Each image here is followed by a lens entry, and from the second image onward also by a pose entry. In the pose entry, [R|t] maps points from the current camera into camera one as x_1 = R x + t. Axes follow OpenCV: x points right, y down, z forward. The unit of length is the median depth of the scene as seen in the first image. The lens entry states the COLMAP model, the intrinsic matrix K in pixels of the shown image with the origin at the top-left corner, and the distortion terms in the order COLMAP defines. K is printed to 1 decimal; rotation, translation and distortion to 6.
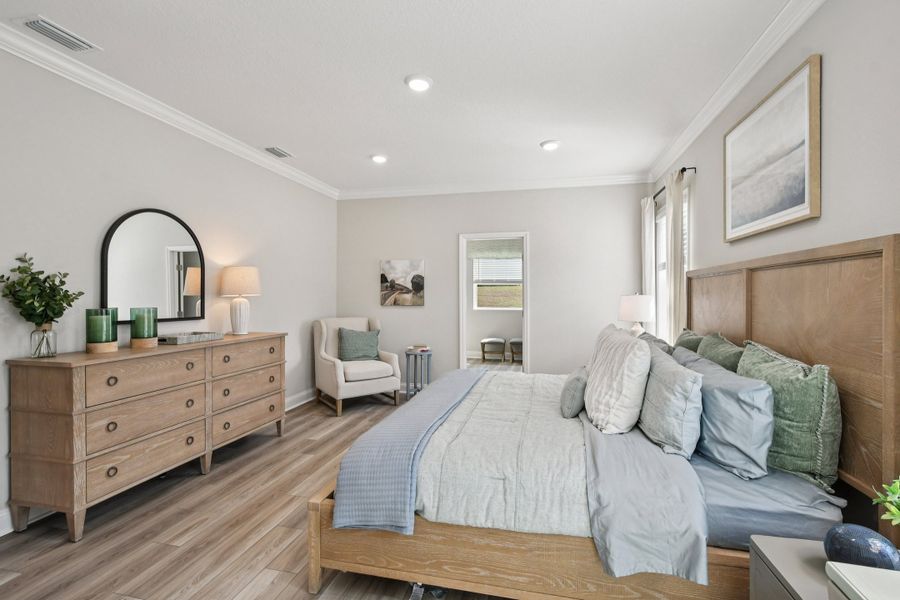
lens RADIAL K [[400.1, 0, 452.8], [0, 400.1, 300.9], [0, 0, 1]] dist [0.014714, -0.001092]
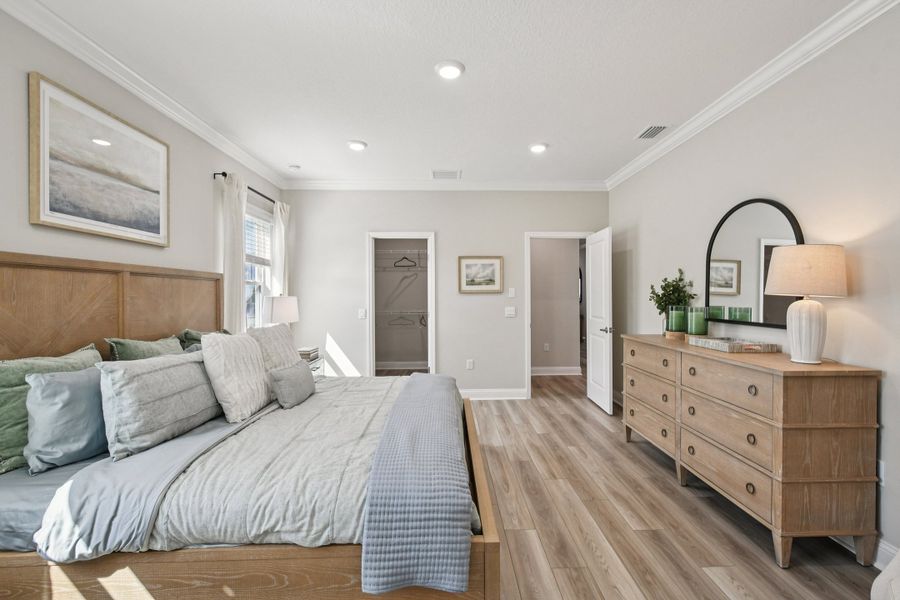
lens RADIAL K [[400.1, 0, 456.8], [0, 400.1, 297.4], [0, 0, 1]] dist [0.014714, -0.001092]
pose [[-0.968438, 0.006677, -0.249165, 0.130138], [0.005377, 0.999968, 0.005899, -0.019325], [0.249197, 0.004373, -0.968443, 1.781994]]
